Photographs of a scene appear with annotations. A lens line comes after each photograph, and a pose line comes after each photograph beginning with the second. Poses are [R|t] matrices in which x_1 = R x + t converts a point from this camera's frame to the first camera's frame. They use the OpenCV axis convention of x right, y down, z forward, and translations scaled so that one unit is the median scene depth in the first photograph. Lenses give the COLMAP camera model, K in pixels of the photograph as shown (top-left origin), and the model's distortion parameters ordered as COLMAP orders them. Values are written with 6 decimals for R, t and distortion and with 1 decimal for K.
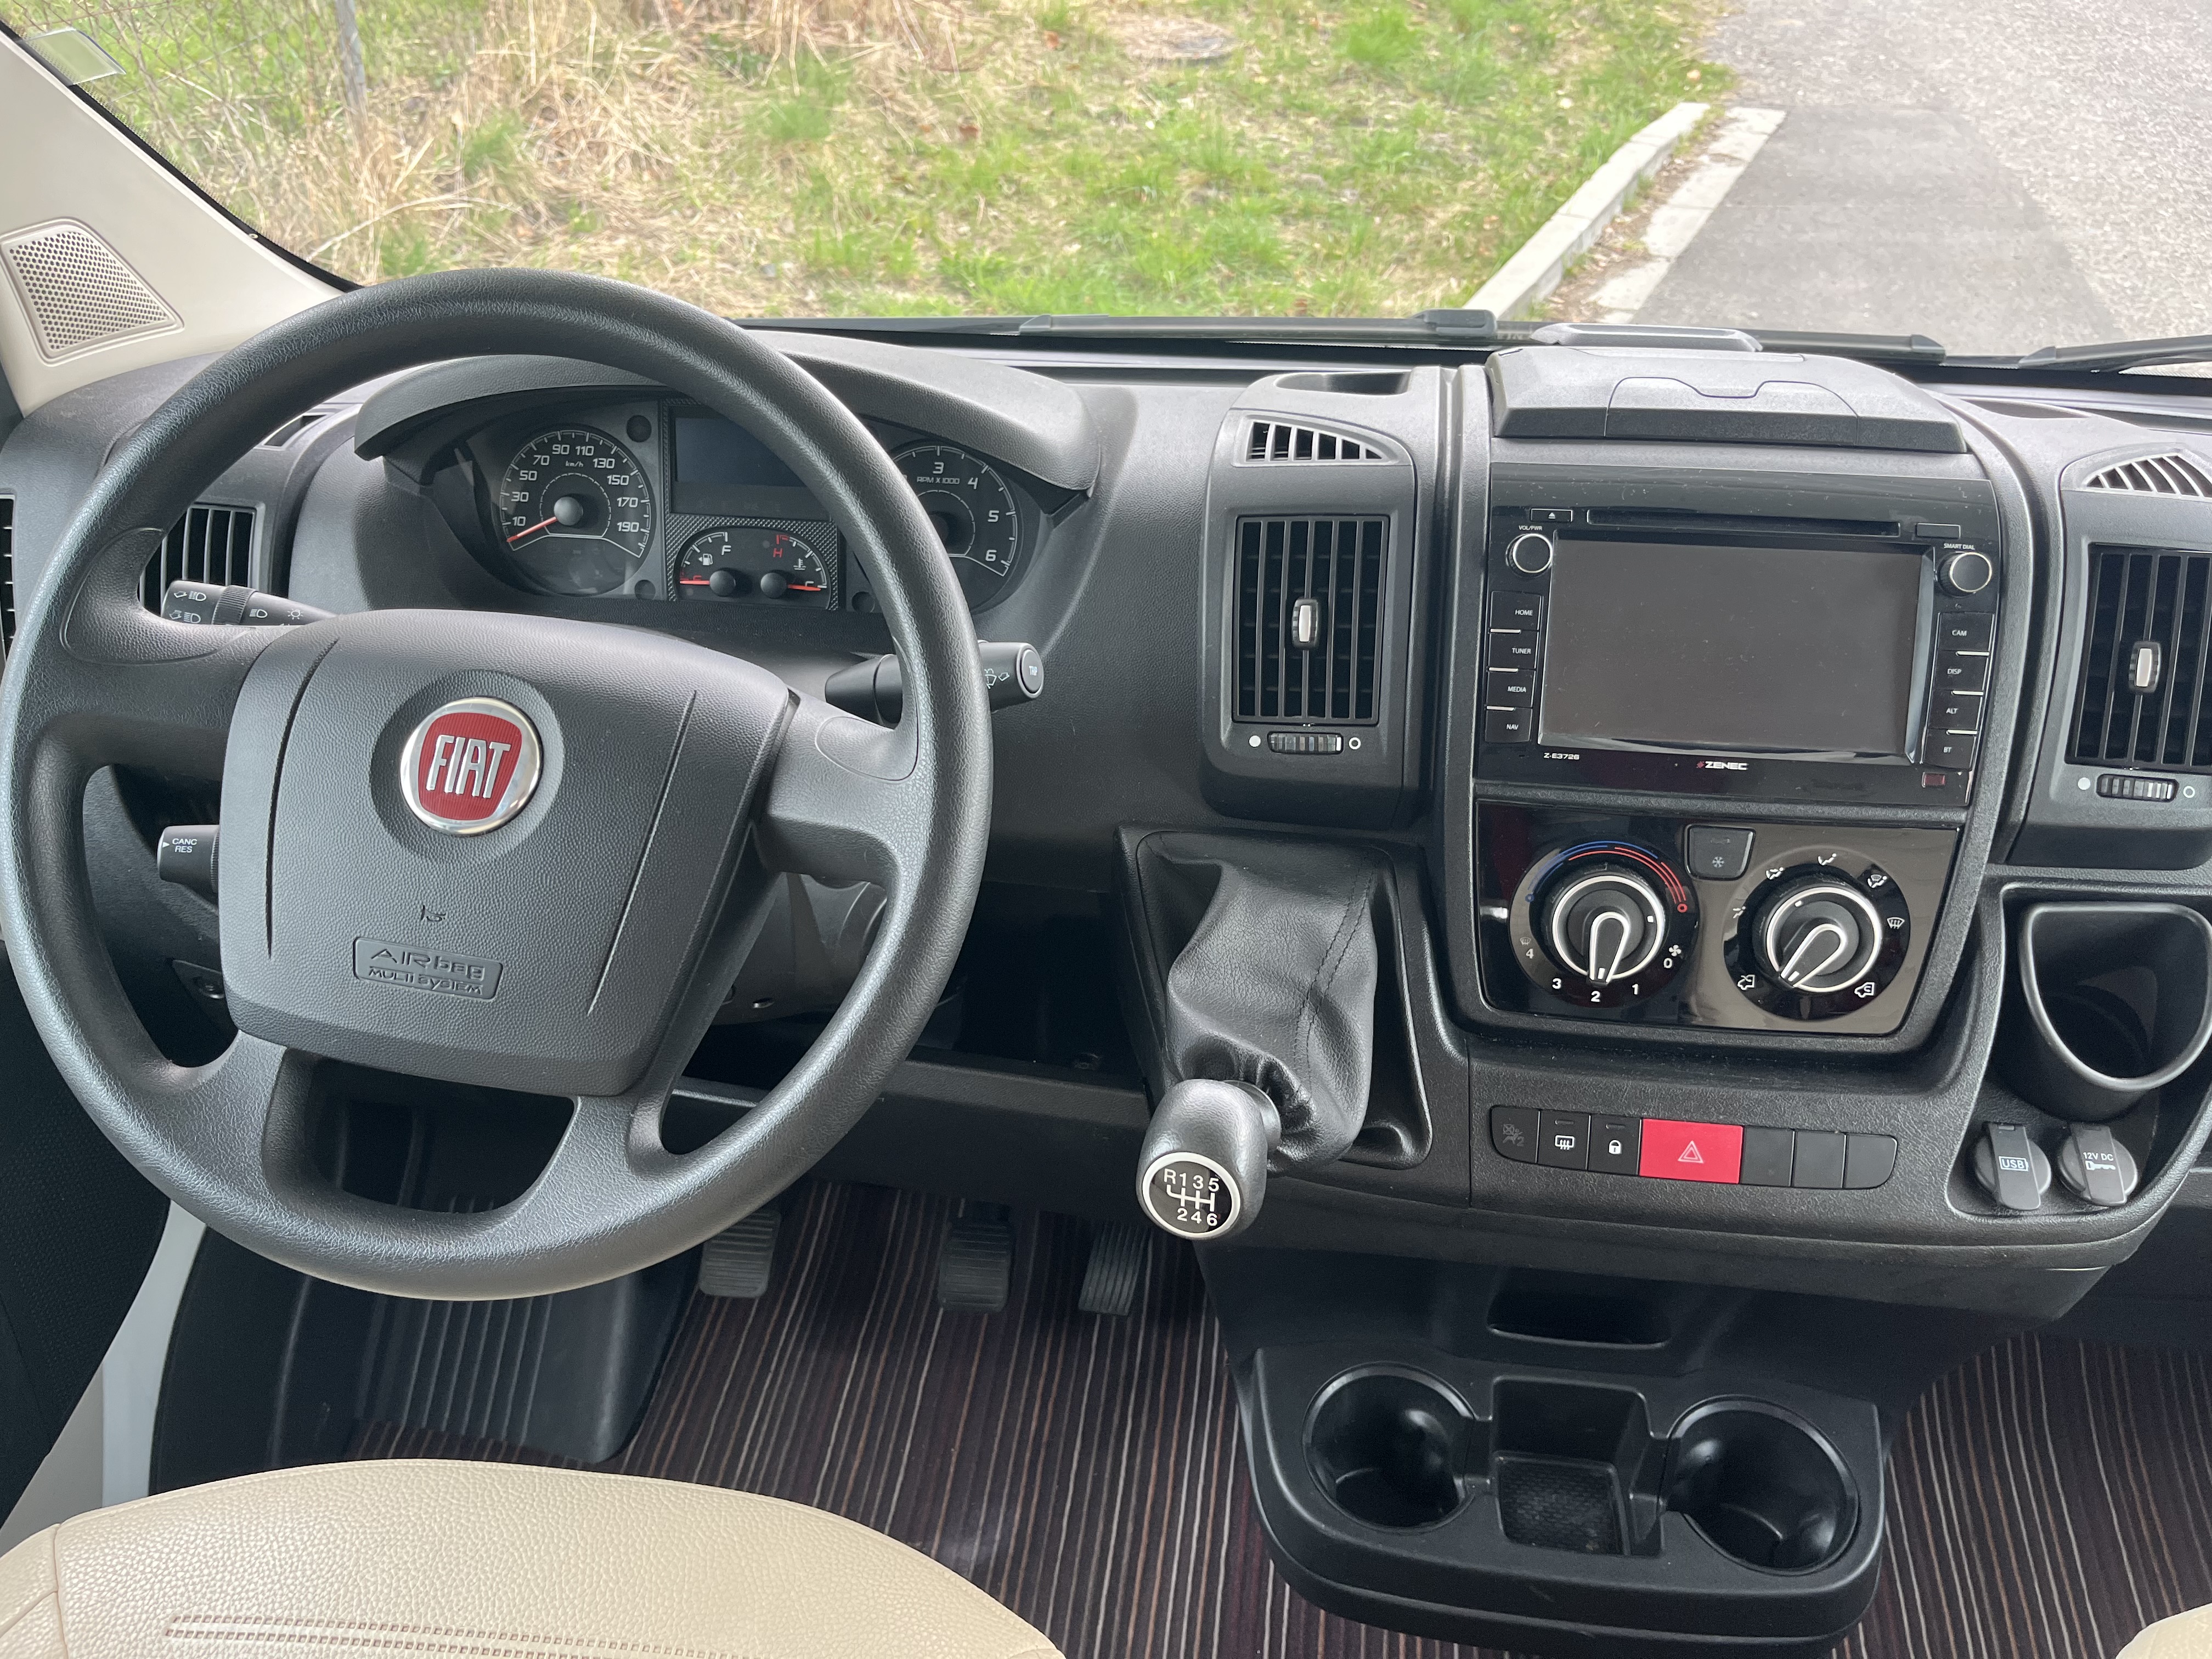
lens RADIAL K [[1685.3, 0, 1109.7], [0, 1685.3, 829.9], [0, 0, 1]] dist [0.042883, -0.054761]
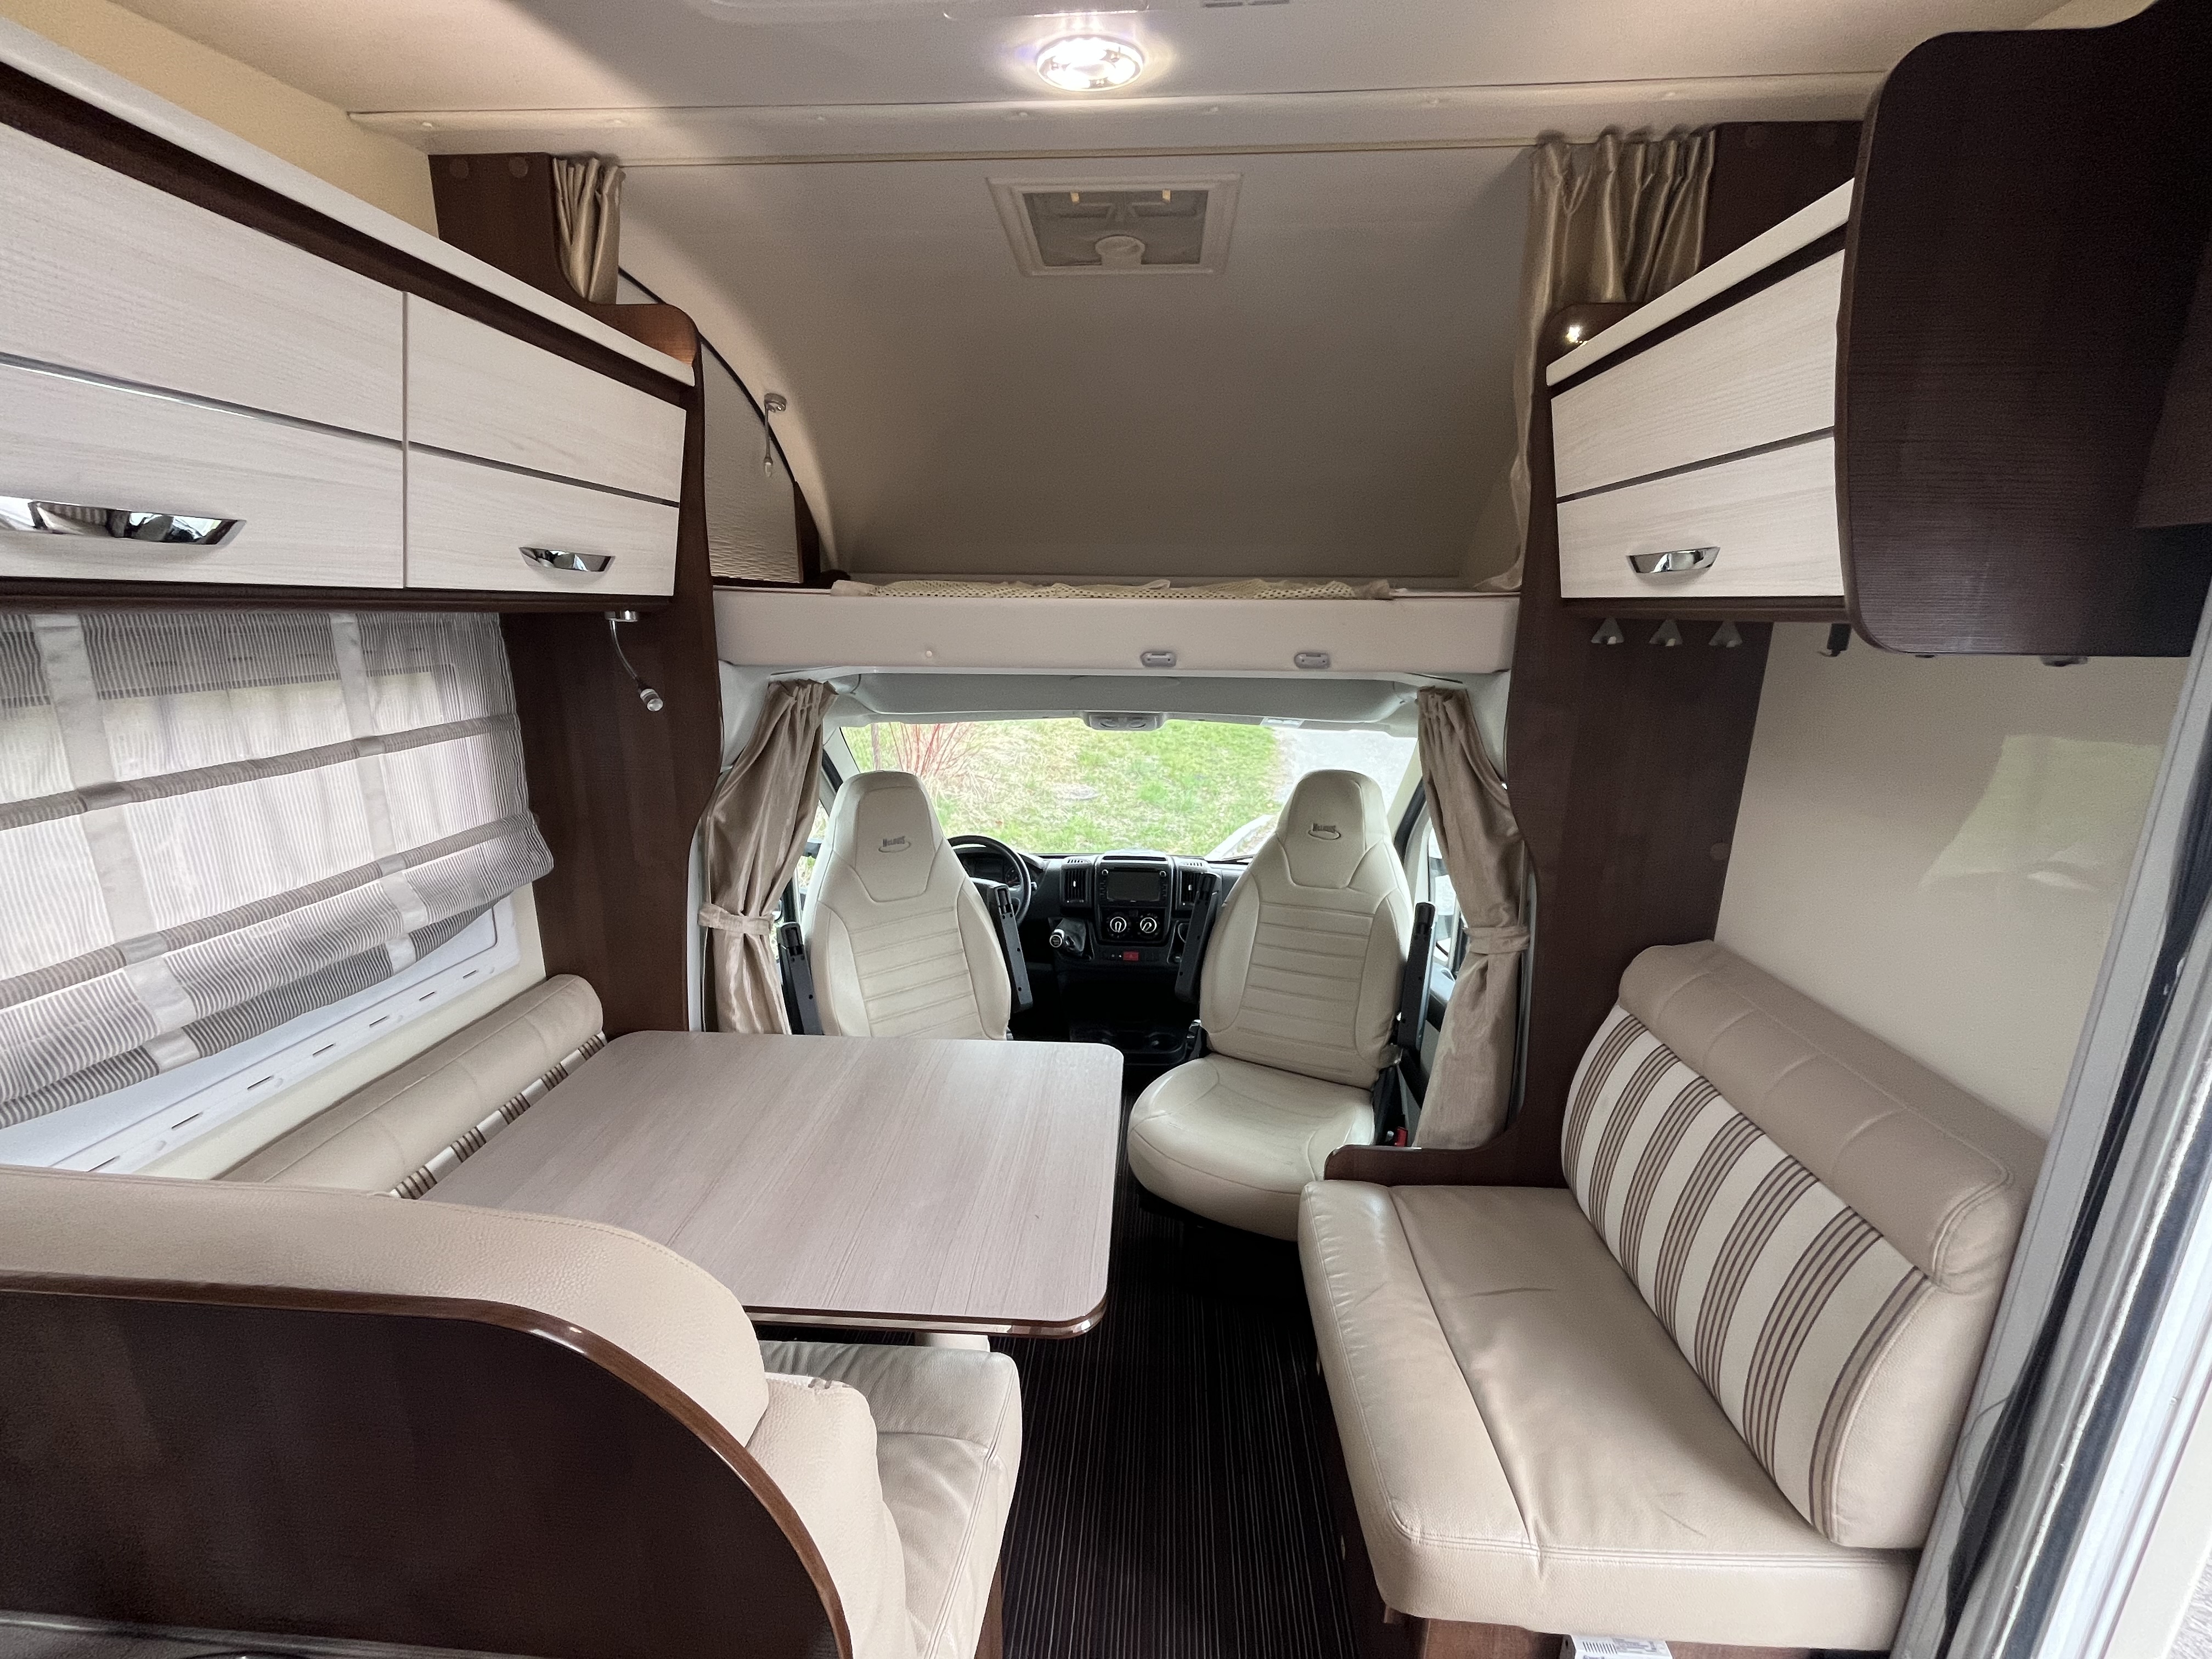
lens RADIAL K [[898.4, 0, 1100.6], [0, 898.4, 837.4], [0, 0, 1]] dist [-0.002710, -0.000692]
pose [[0.998609, 0.001074, 0.052720, 0.027620], [0.018445, 0.929518, -0.368316, 1.025426], [-0.049400, 0.368776, 0.928205, -2.415948]]
